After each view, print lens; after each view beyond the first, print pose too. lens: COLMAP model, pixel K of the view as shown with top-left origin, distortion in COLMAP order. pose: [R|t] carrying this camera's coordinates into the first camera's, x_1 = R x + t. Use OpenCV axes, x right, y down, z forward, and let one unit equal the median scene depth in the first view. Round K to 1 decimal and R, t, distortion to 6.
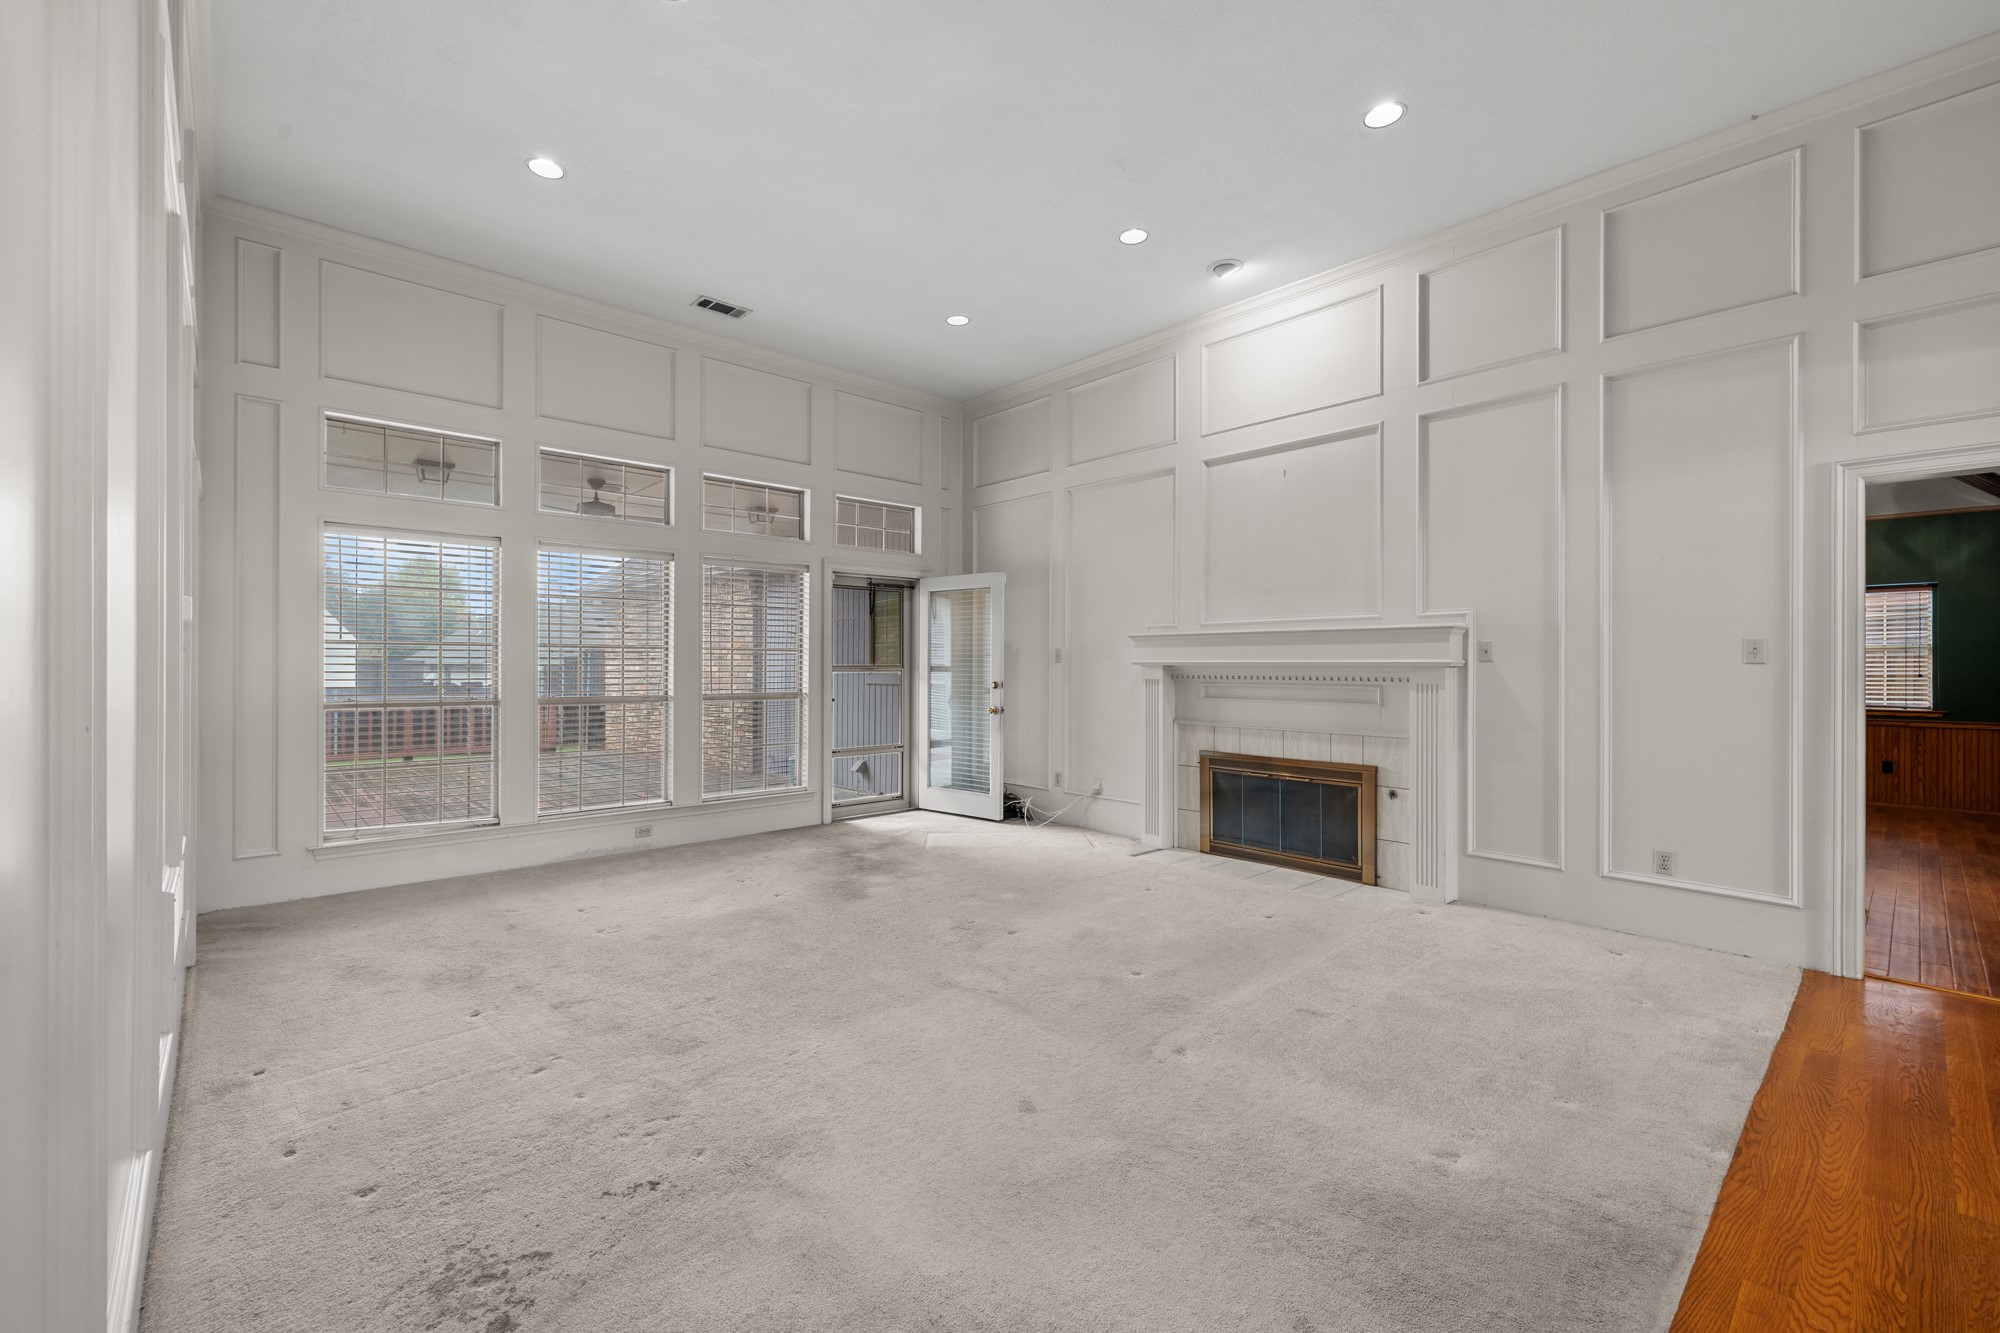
lens RADIAL K [[839.0, 0, 985.4], [0, 839.0, 663.8], [0, 0, 1]] dist [0.000314, 0.000456]
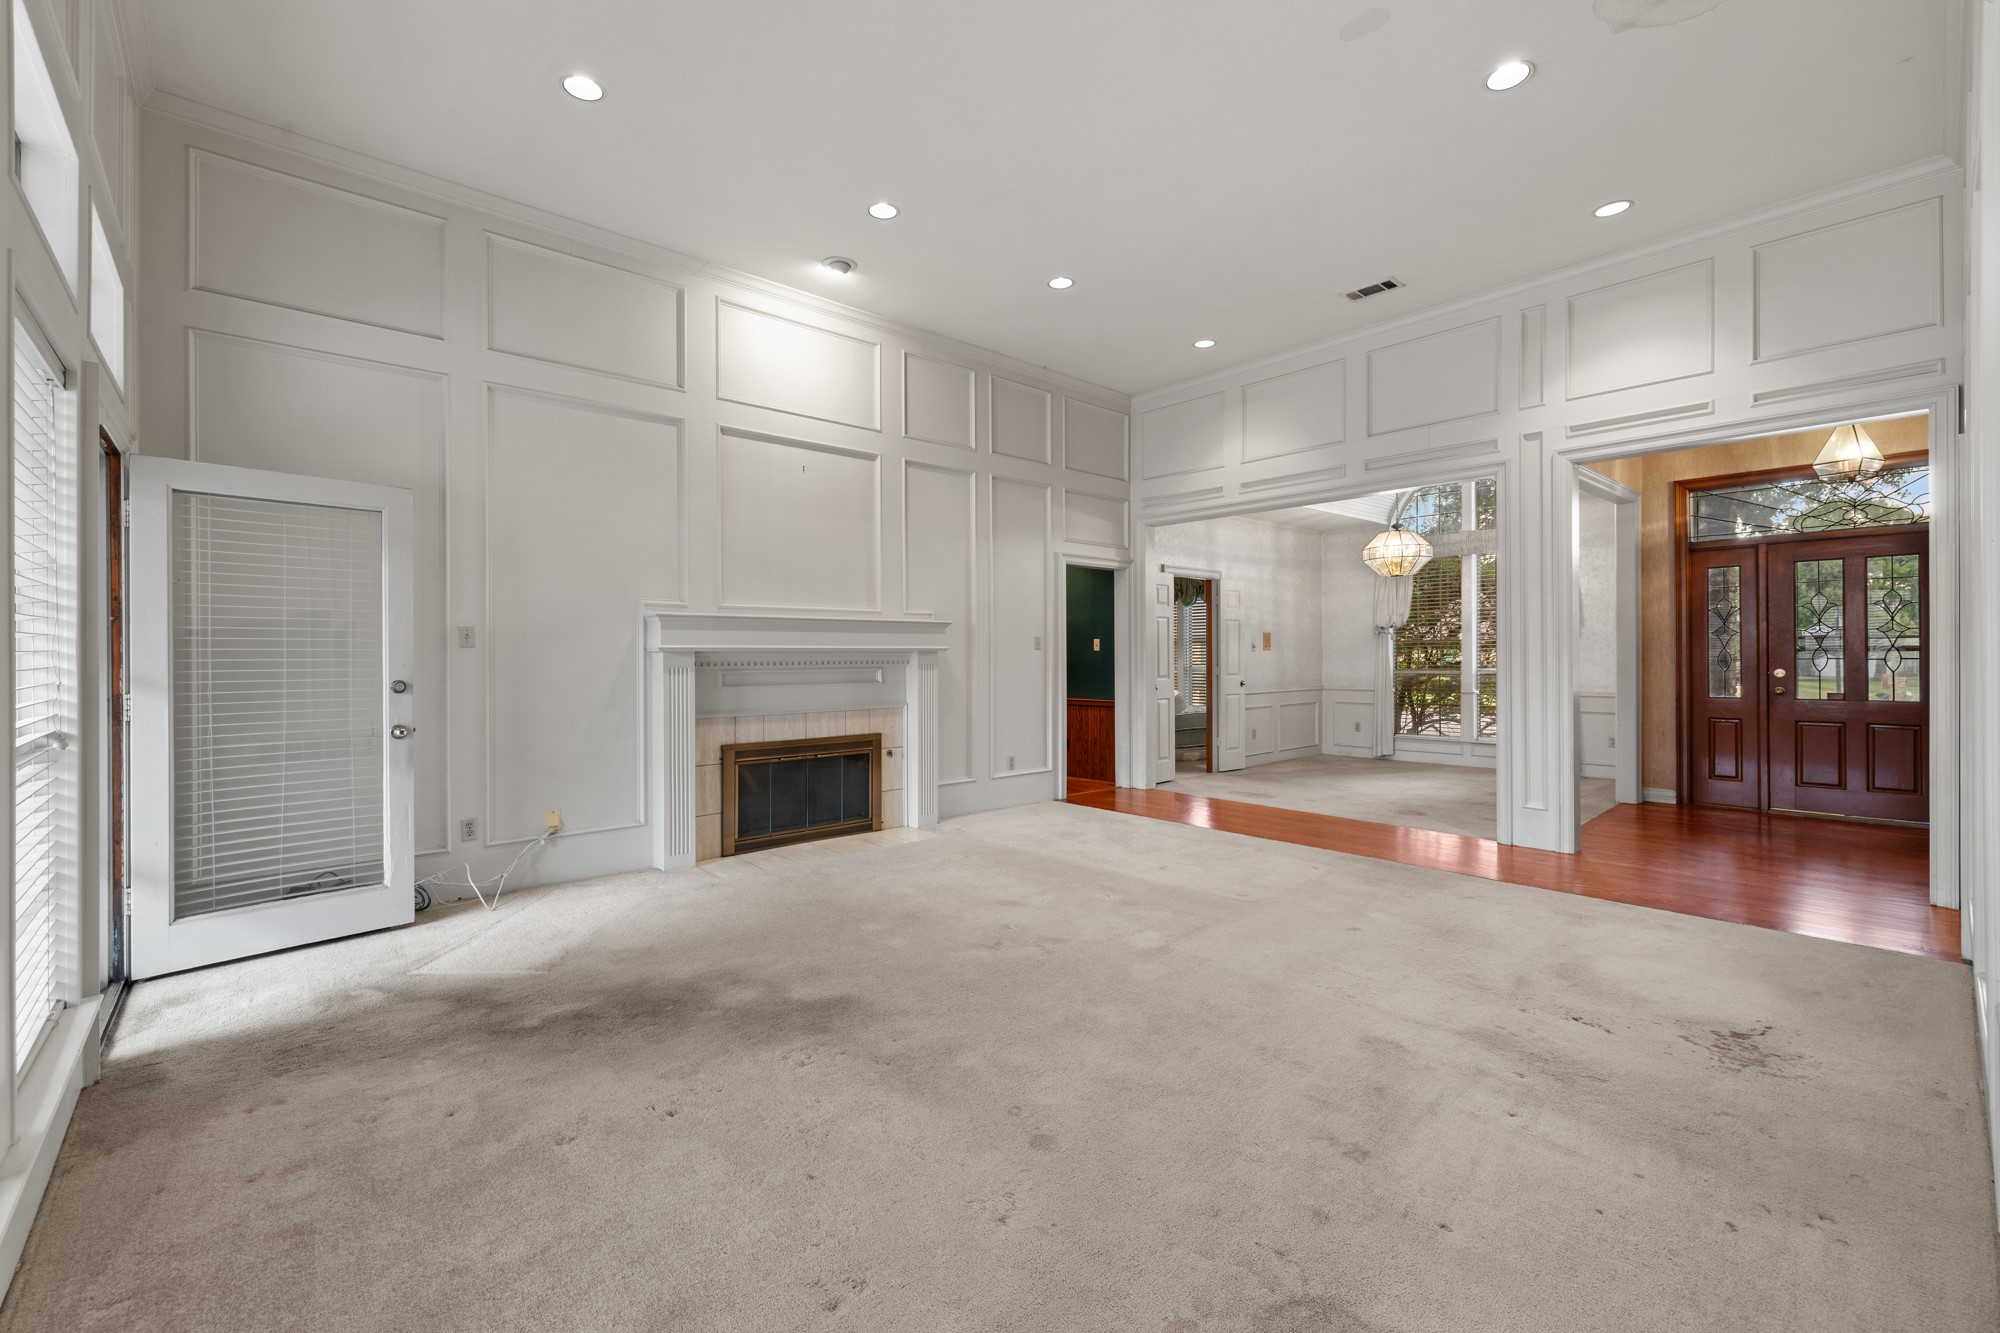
lens RADIAL K [[839.0, 0, 984.0], [0, 839.0, 652.3], [0, 0, 1]] dist [0.000314, 0.000456]
pose [[0.013846, -0.001003, 0.999904, -0.712545], [0.000661, 0.999999, 0.000994, 0.002733], [-0.999904, 0.000647, 0.013846, 0.776600]]
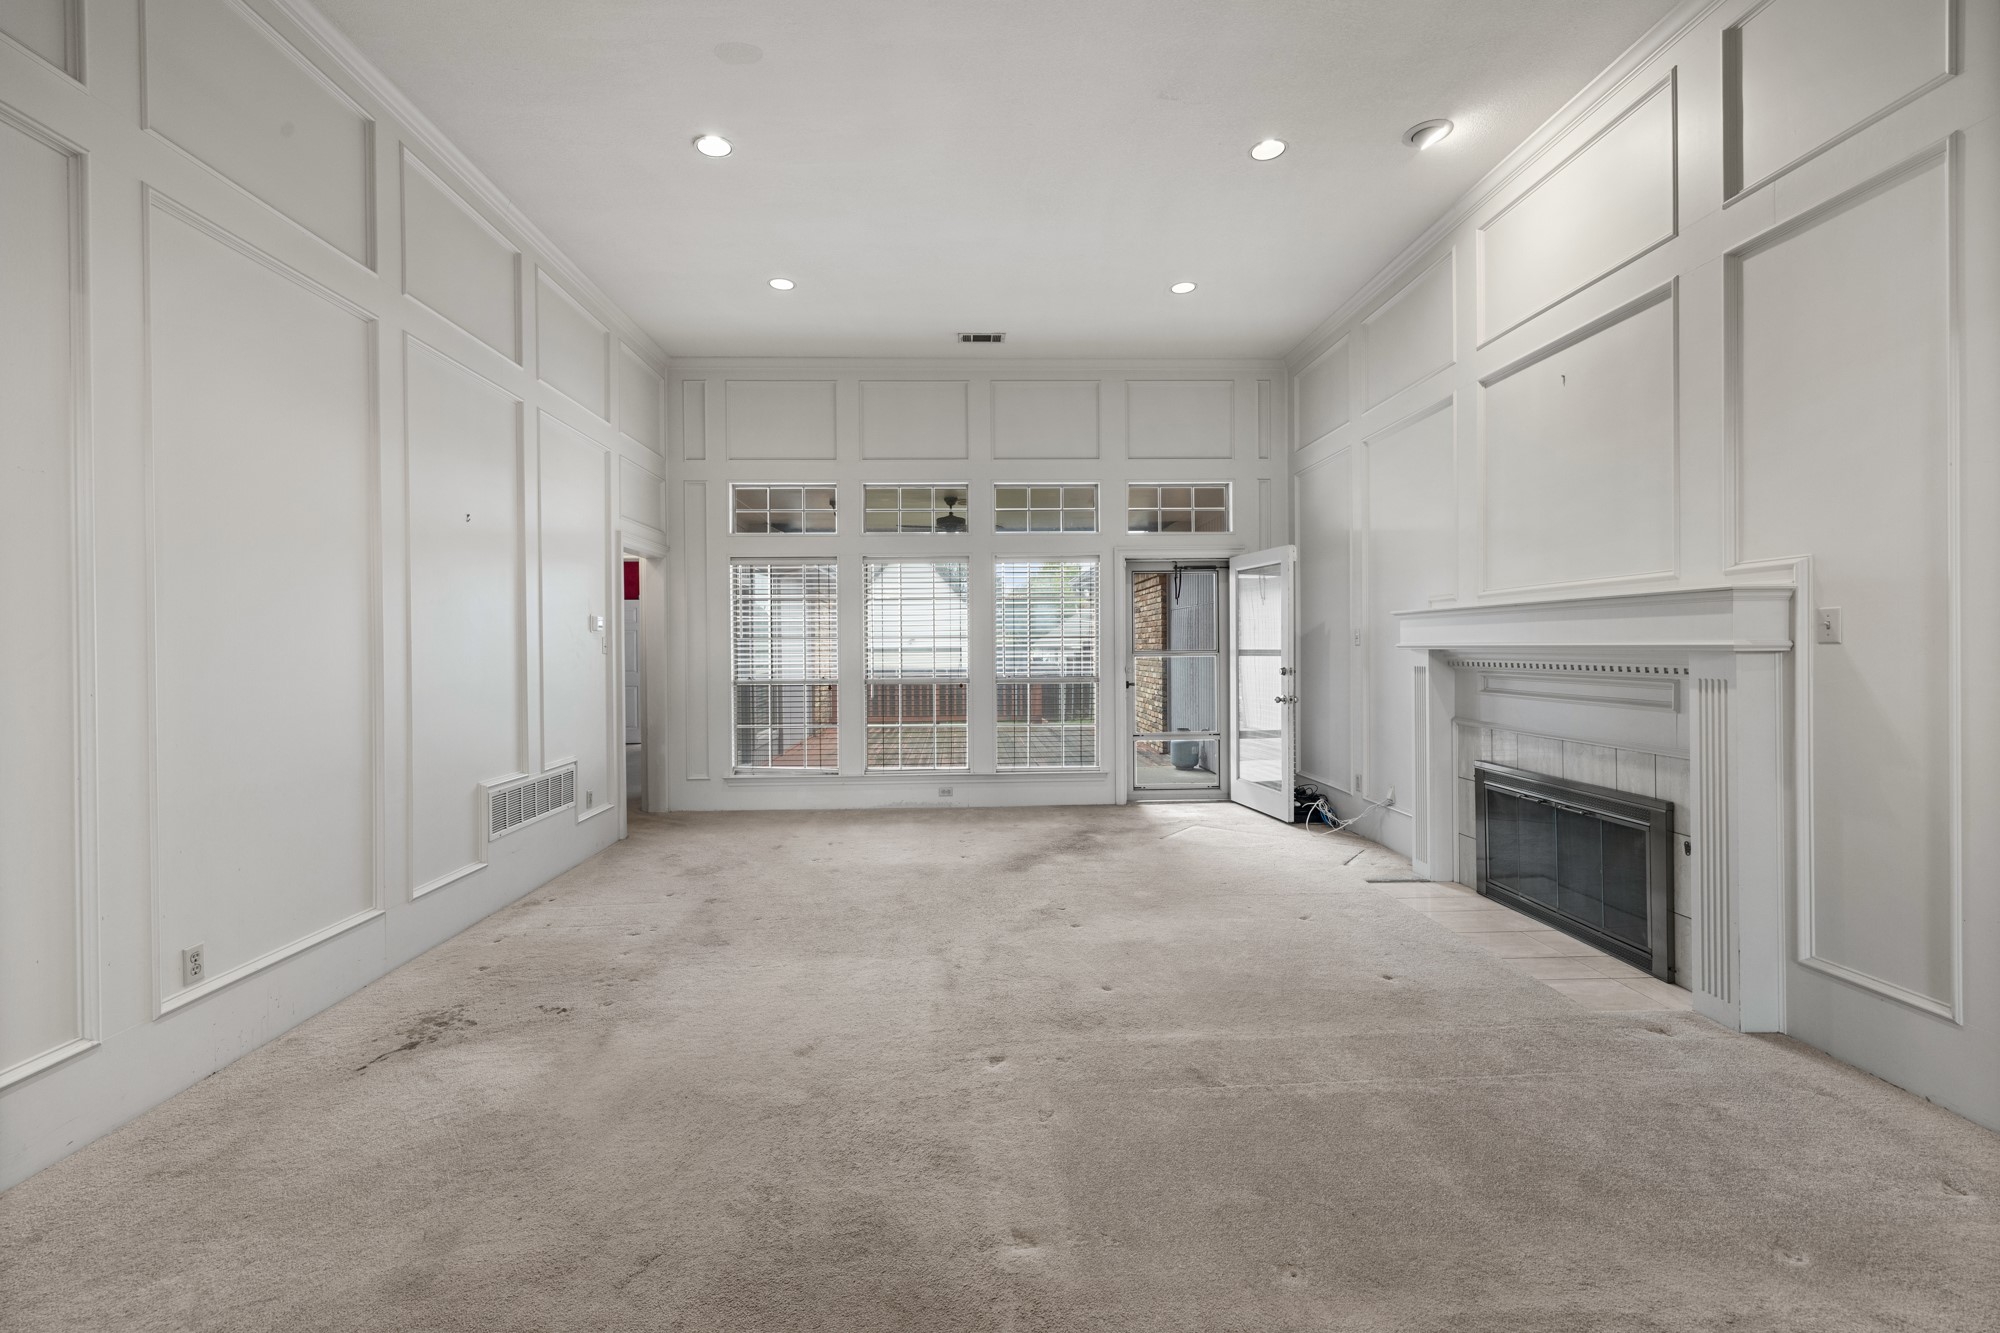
lens RADIAL K [[839.0, 0, 985.1], [0, 839.0, 650.8], [0, 0, 1]] dist [0.000314, 0.000456]
pose [[0.764565, -0.006390, -0.644515, 0.448839], [0.012036, 0.999918, 0.004365, -0.005846], [0.644434, -0.011094, 0.764580, 0.138791]]
